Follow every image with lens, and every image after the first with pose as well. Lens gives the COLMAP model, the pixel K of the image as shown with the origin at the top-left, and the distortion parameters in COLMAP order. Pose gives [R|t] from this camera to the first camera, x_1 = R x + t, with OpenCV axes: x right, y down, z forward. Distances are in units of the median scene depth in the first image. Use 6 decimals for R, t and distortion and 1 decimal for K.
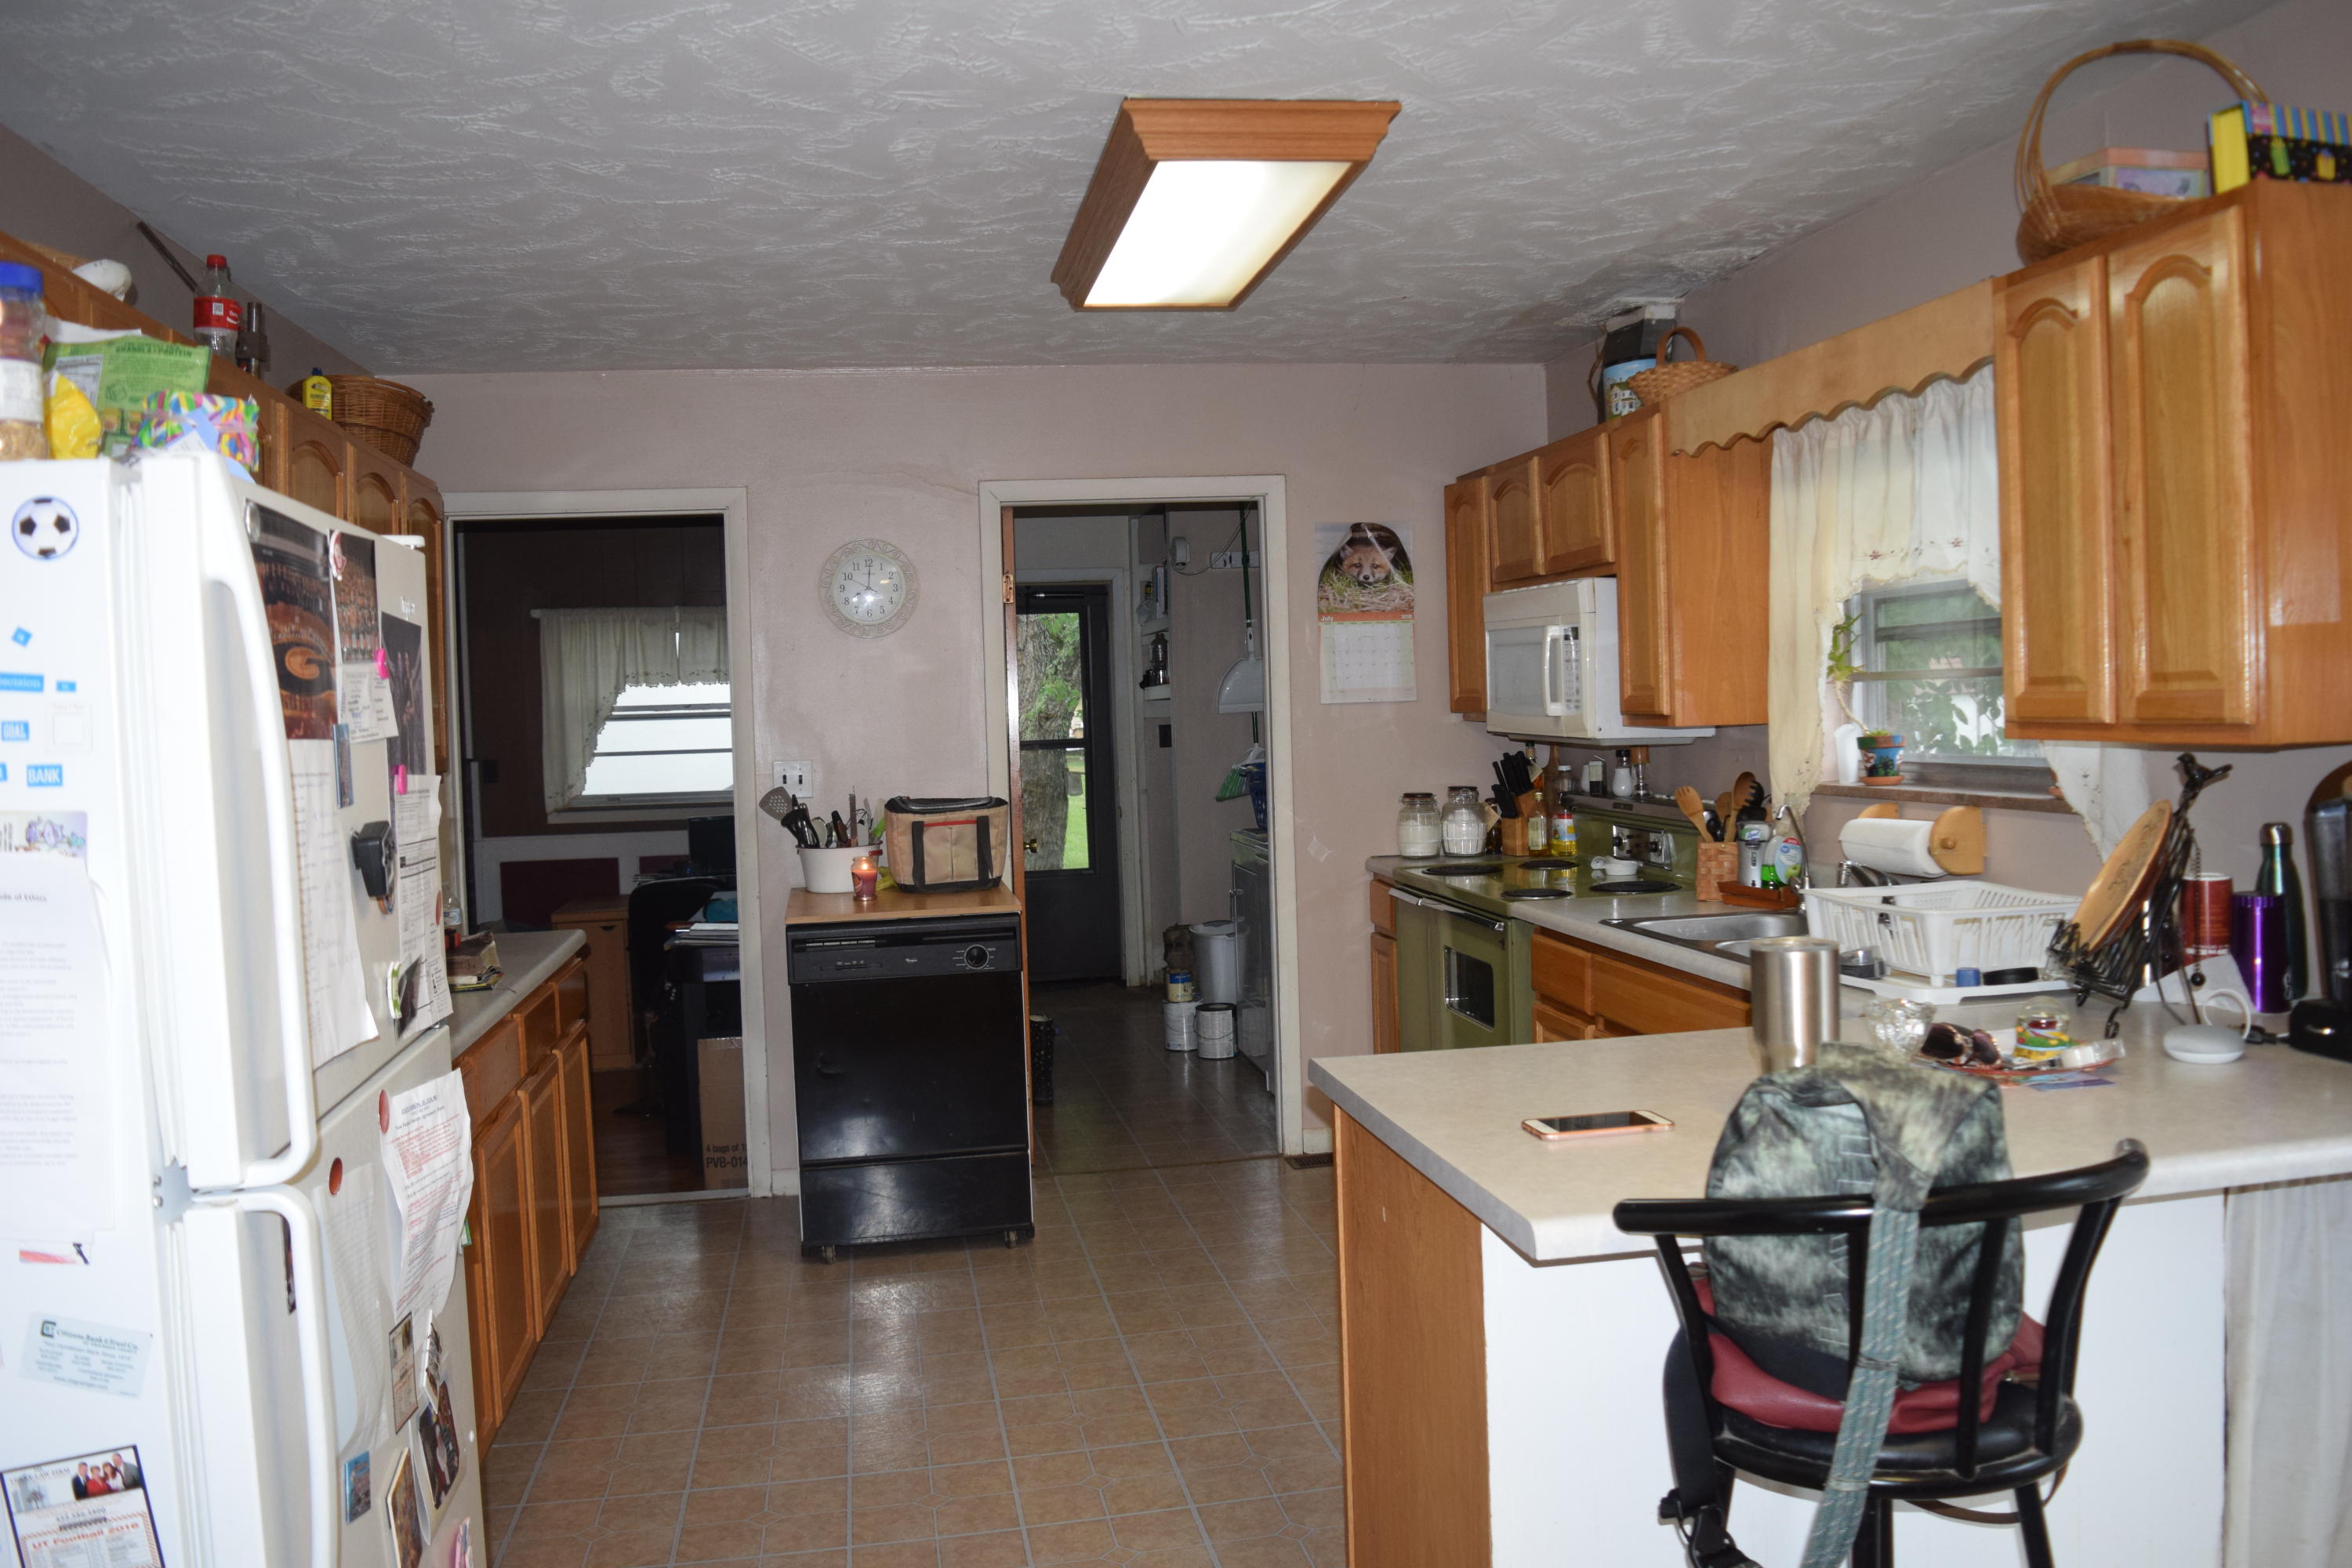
lens RADIAL K [[1835.0, 0, 1186.0], [0, 1835.0, 785.1], [0, 0, 1]] dist [-0.096372, 0.022774]
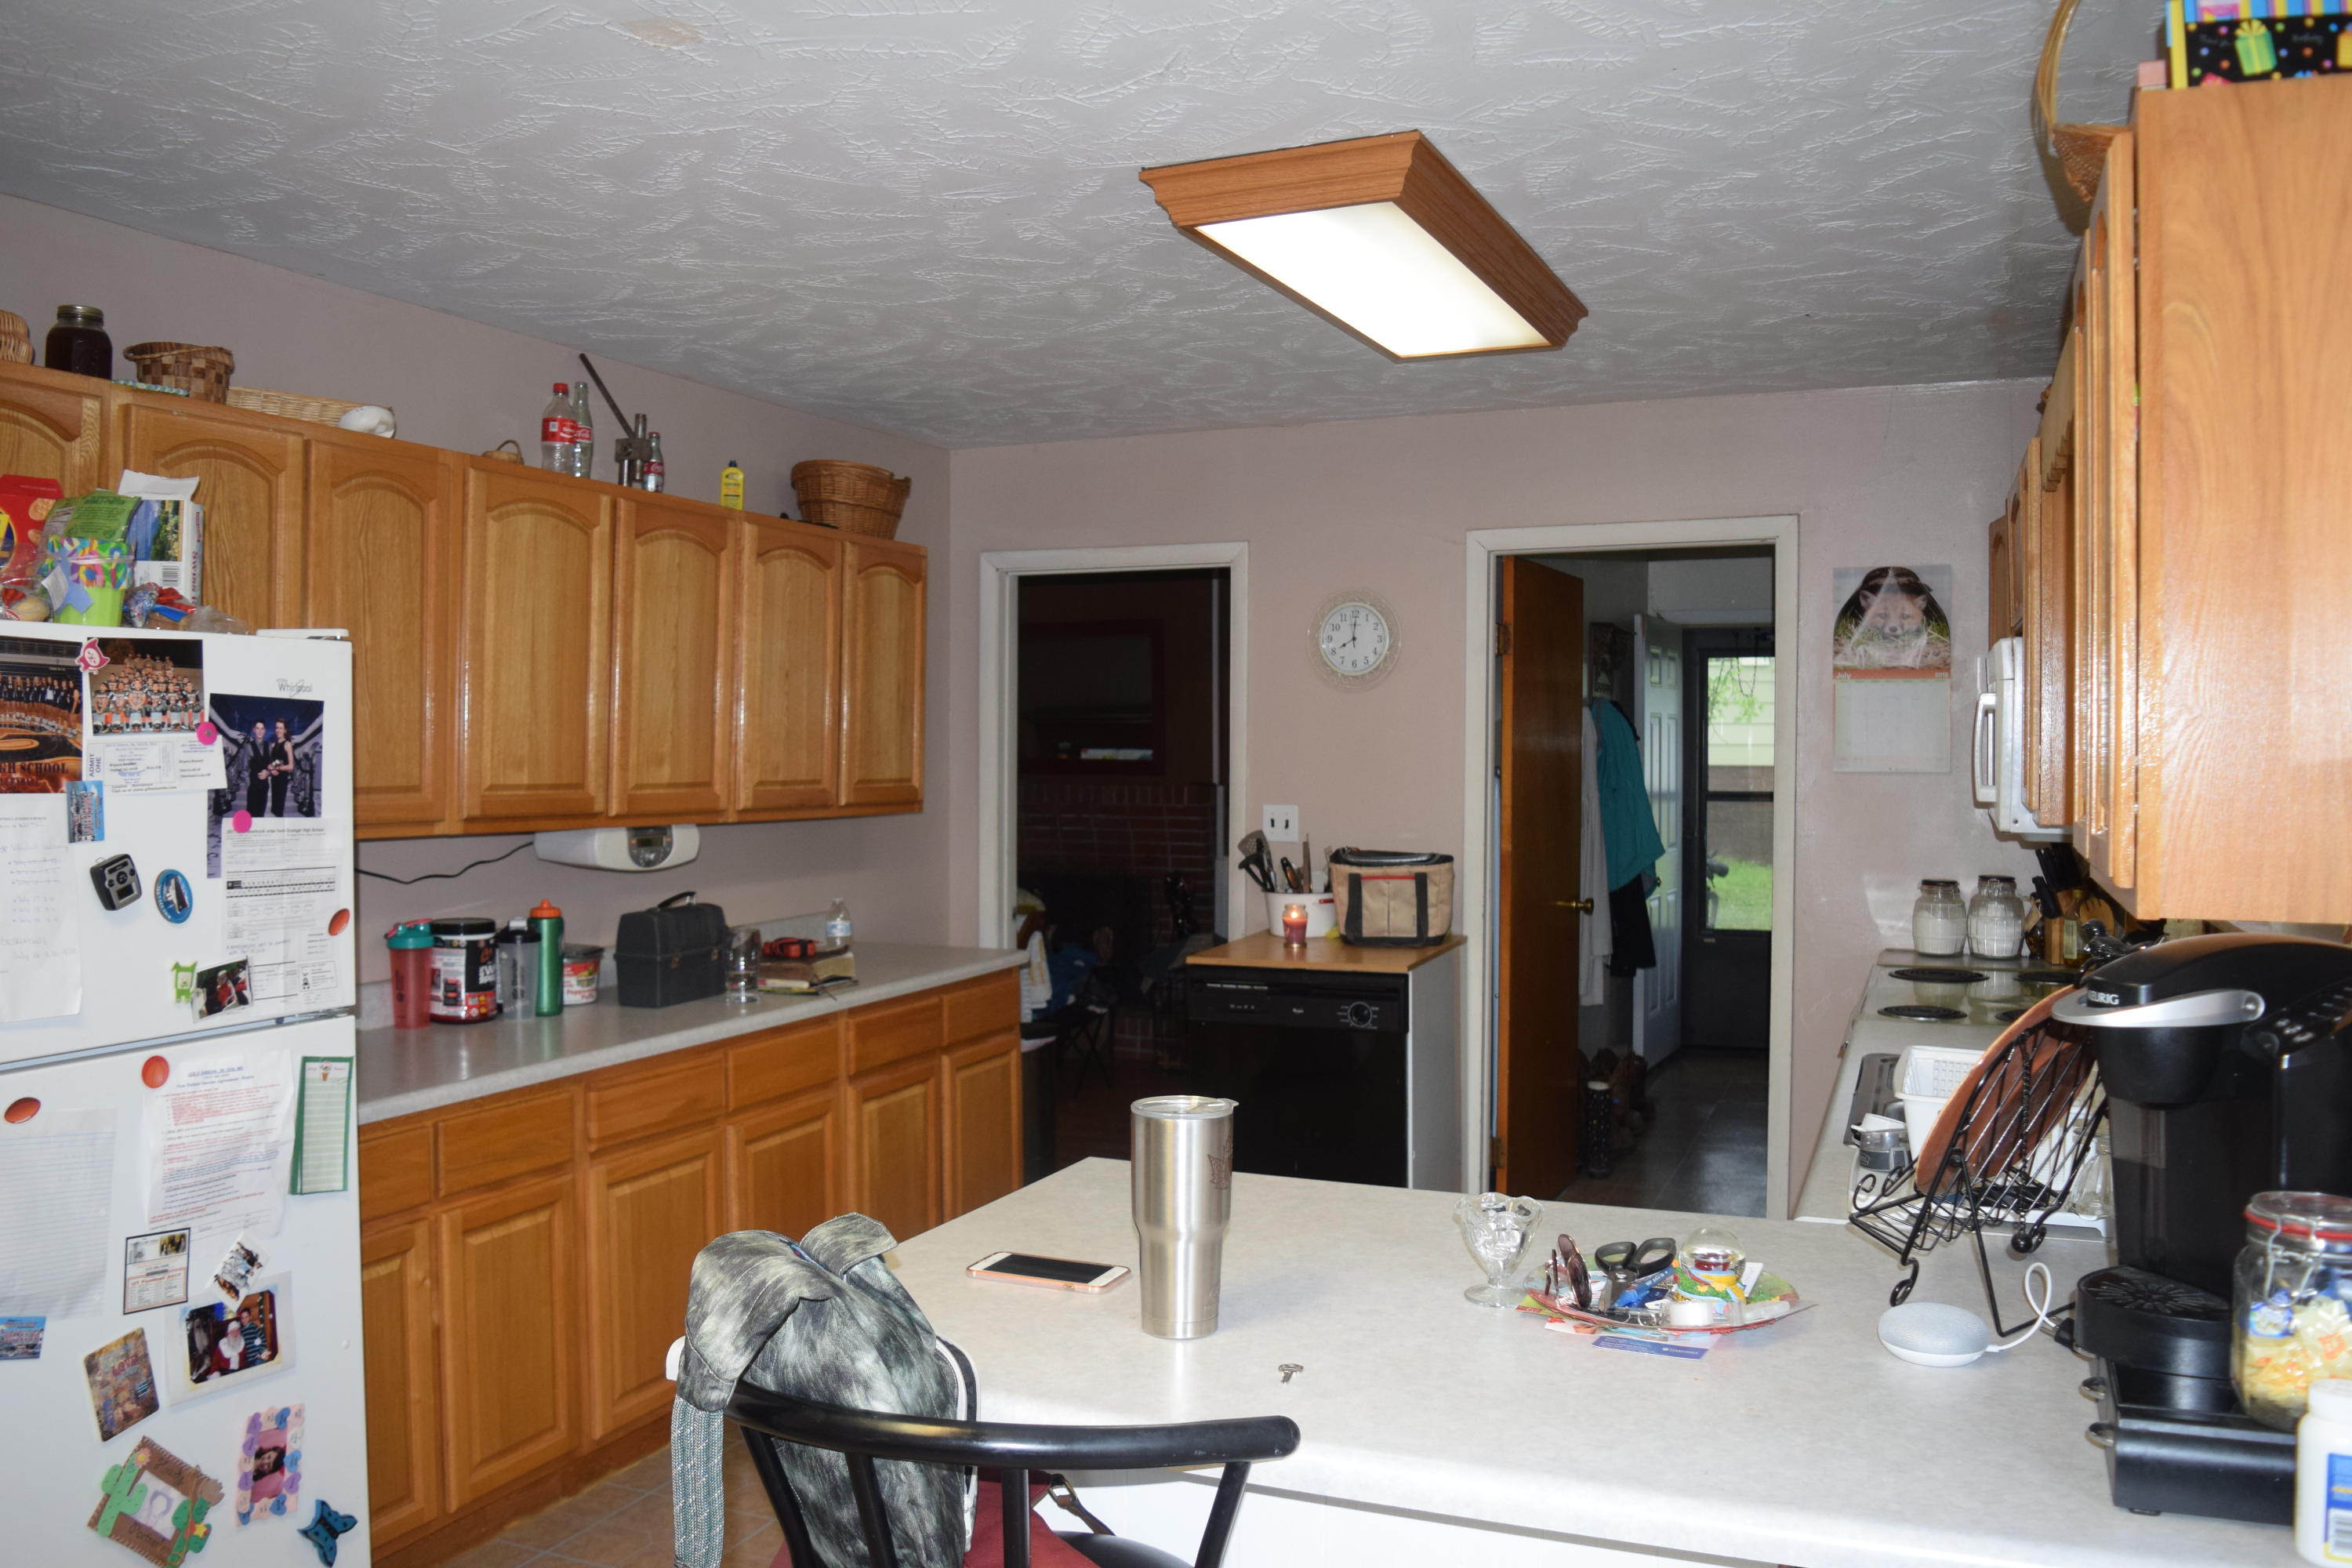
lens RADIAL K [[1835.0, 0, 1186.9], [0, 1835.0, 781.4], [0, 0, 1]] dist [-0.096372, 0.022774]
pose [[0.839733, 0.045790, -0.541066, 0.317050], [-0.053683, 0.998557, 0.001191, -0.026804], [0.540340, 0.028046, 0.840979, 0.106833]]
